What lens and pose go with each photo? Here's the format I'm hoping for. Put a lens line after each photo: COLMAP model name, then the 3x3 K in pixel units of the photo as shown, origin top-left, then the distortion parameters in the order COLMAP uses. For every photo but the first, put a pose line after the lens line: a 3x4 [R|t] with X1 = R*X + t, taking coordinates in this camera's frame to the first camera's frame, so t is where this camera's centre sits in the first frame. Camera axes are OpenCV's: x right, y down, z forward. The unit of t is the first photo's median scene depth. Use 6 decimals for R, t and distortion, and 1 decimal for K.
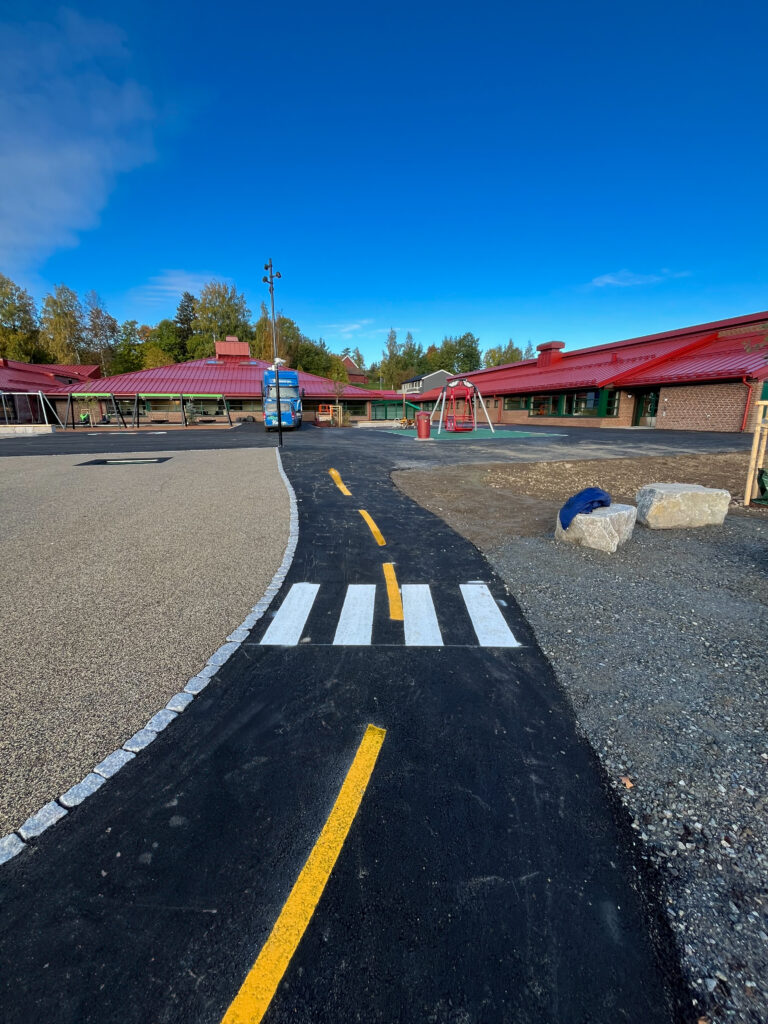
lens RADIAL K [[411.9, 0, 384.0], [0, 411.9, 512.0], [0, 0, 1]] dist [-0.003245, -0.000409]
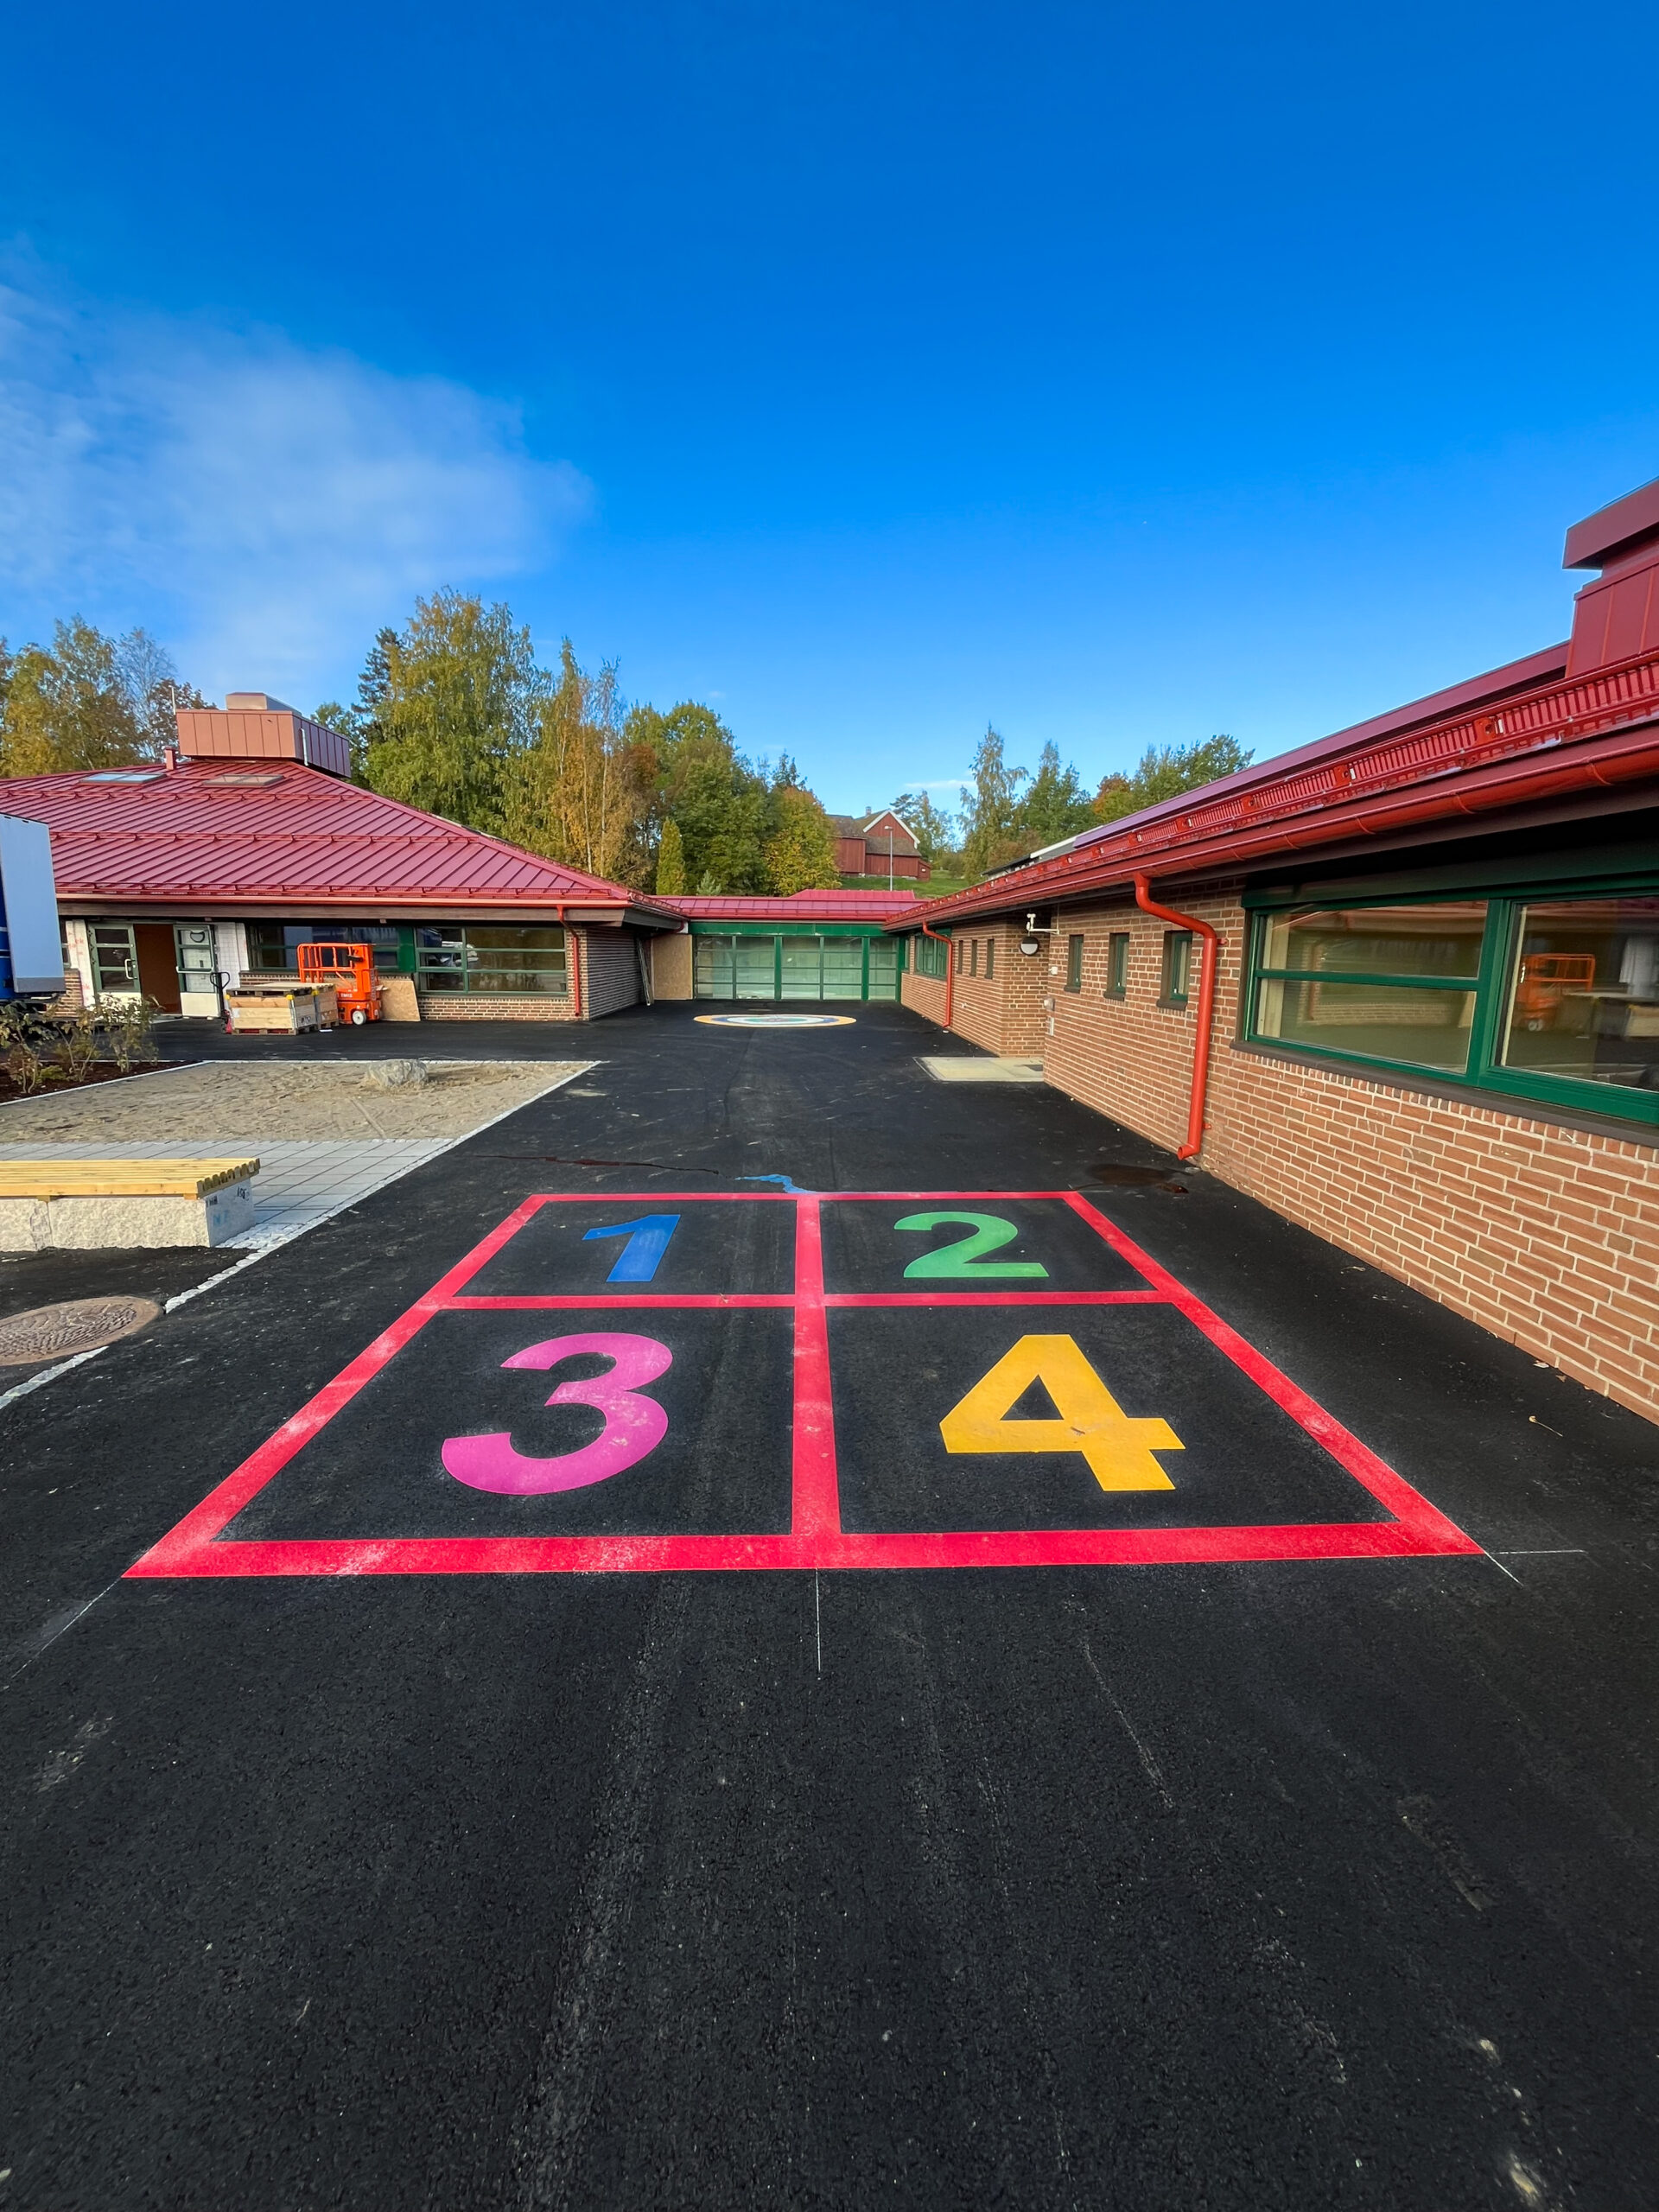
lens RADIAL K [[889.8, 0, 829.5], [0, 889.8, 1106.0], [0, 0, 1]] dist [-0.003245, -0.000409]
pose [[0.973433, 0.056802, -0.221815, 0.072406], [-0.070061, 0.996167, -0.052365, -0.063703], [0.217990, 0.066515, 0.973682, 0.231086]]
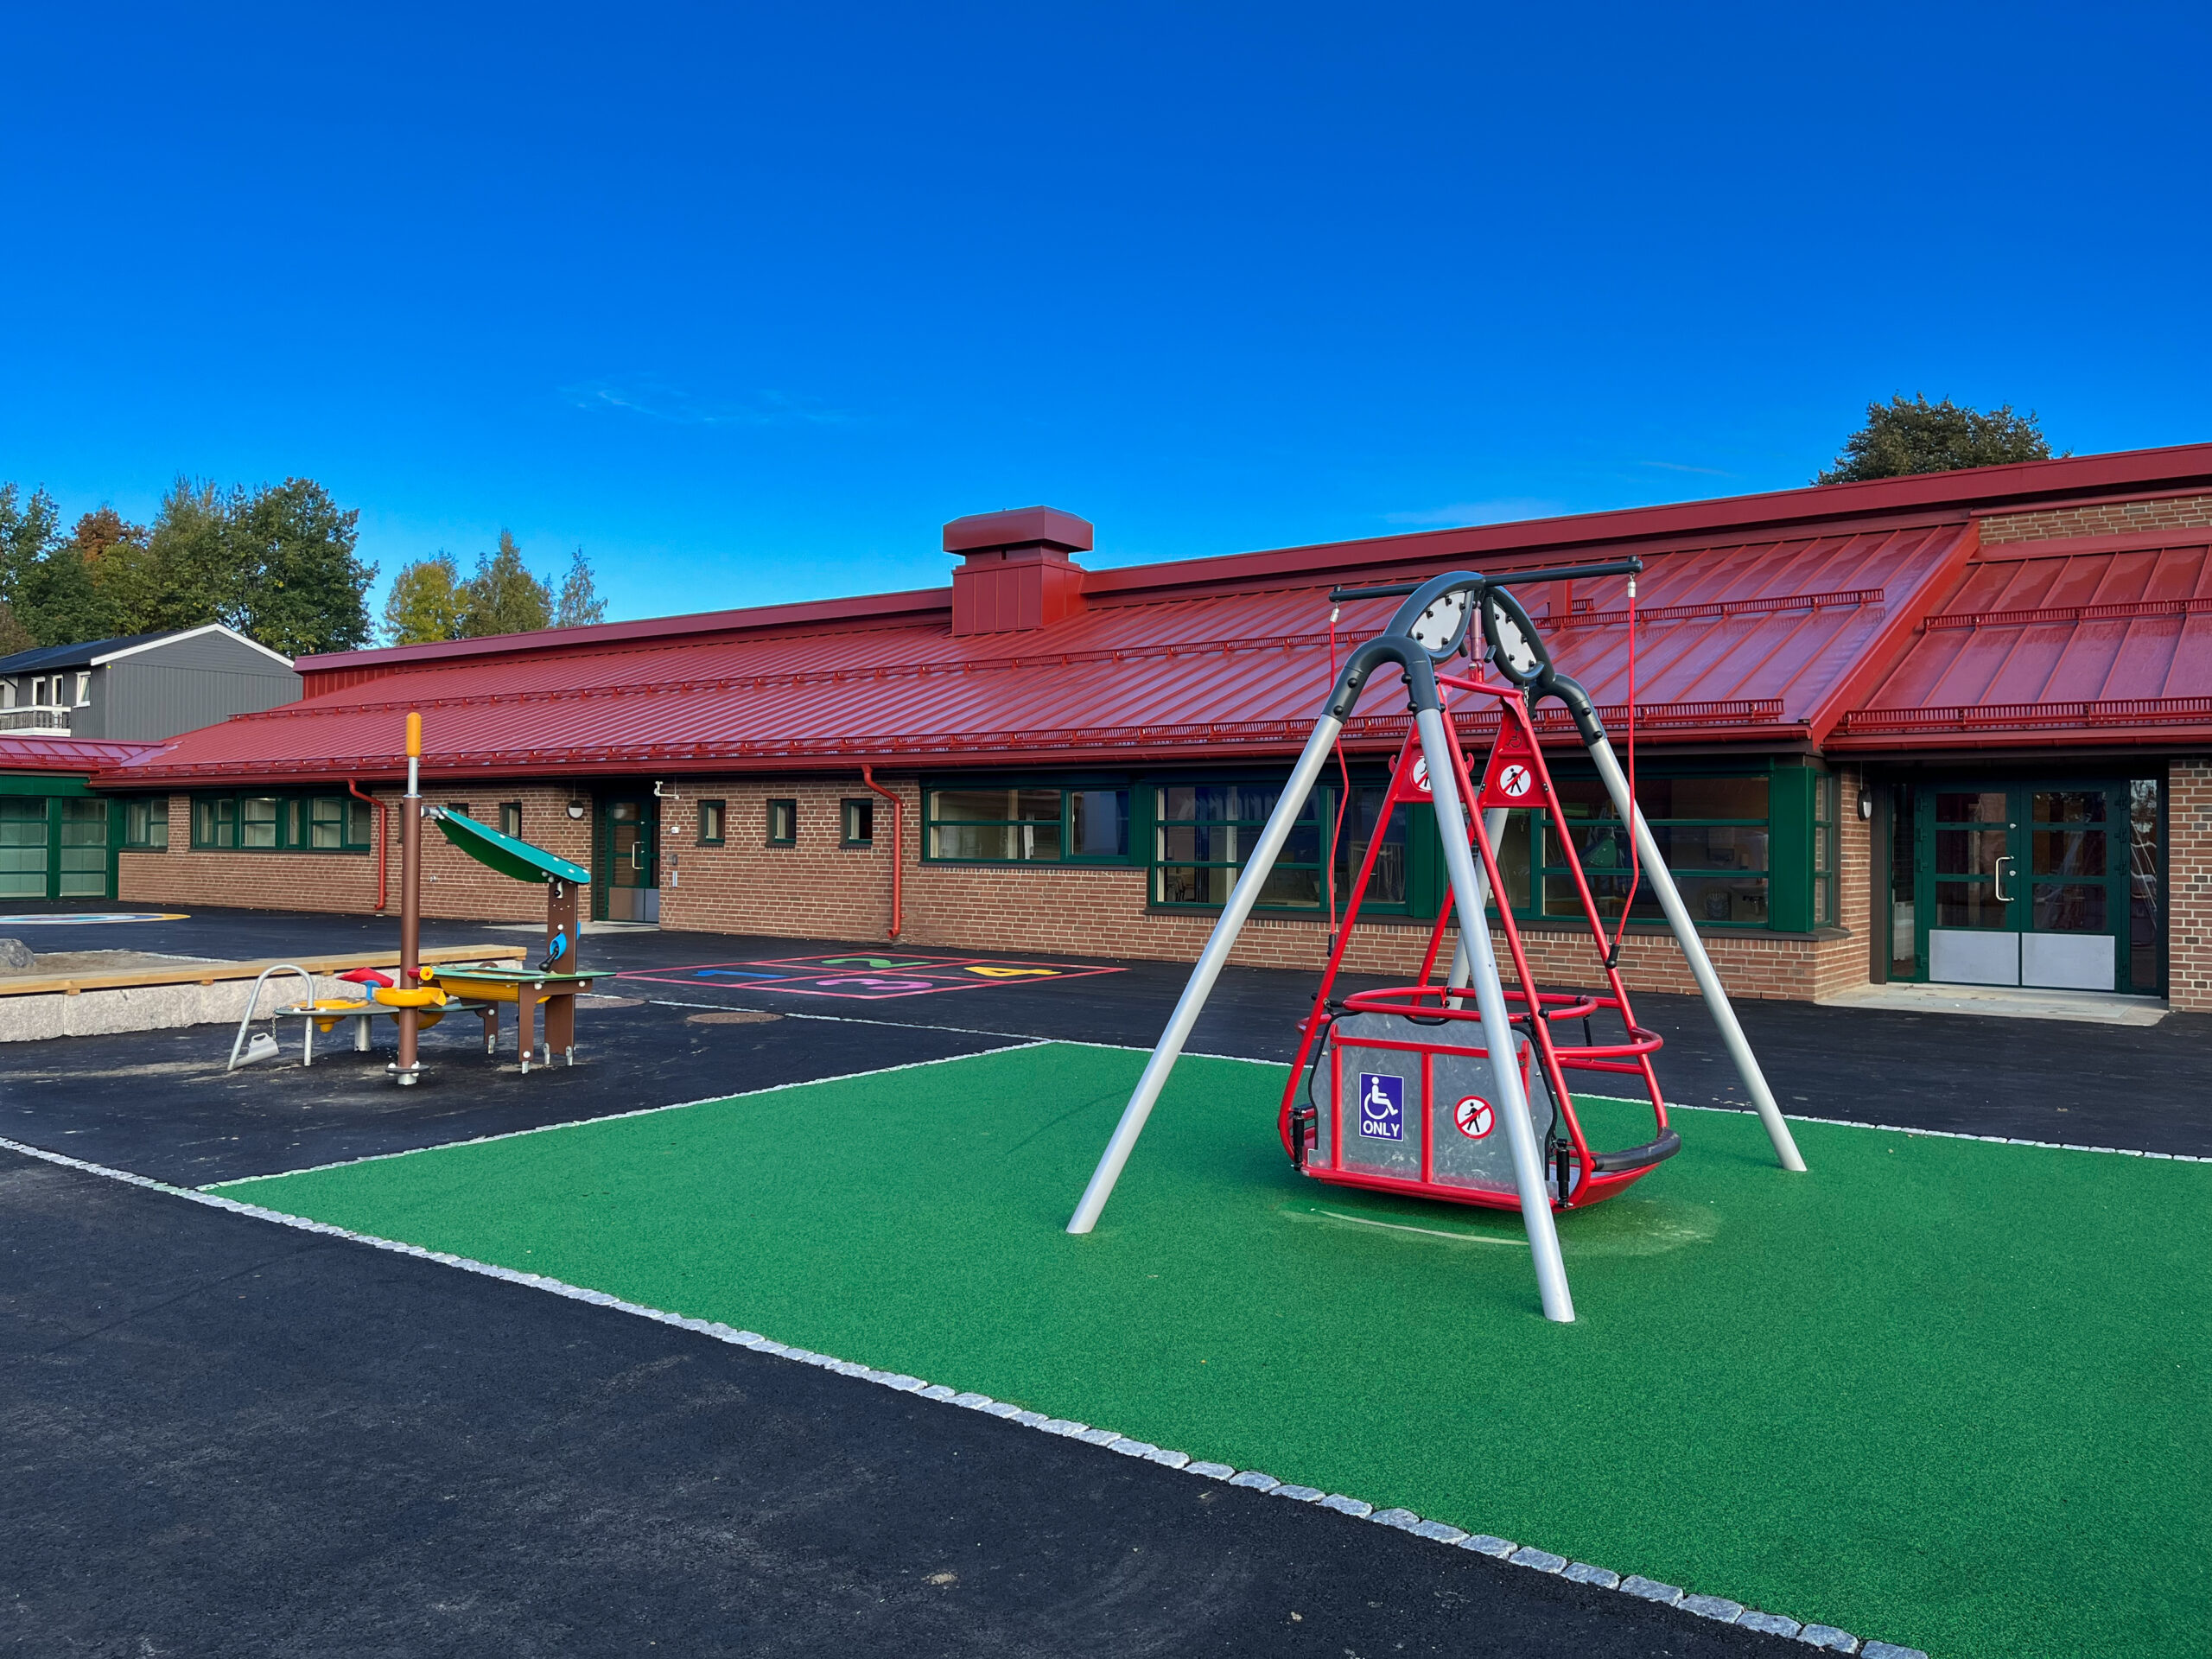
lens RADIAL K [[1679.7, 0, 1106.0], [0, 1679.7, 829.5], [0, 0, 1]] dist [0.021718, -0.006752]
pose [[0.778671, 0.016326, 0.627220, -0.016909], [0.135386, 0.971740, -0.193370, -0.037061], [-0.612652, 0.235489, 0.754455, 0.137316]]
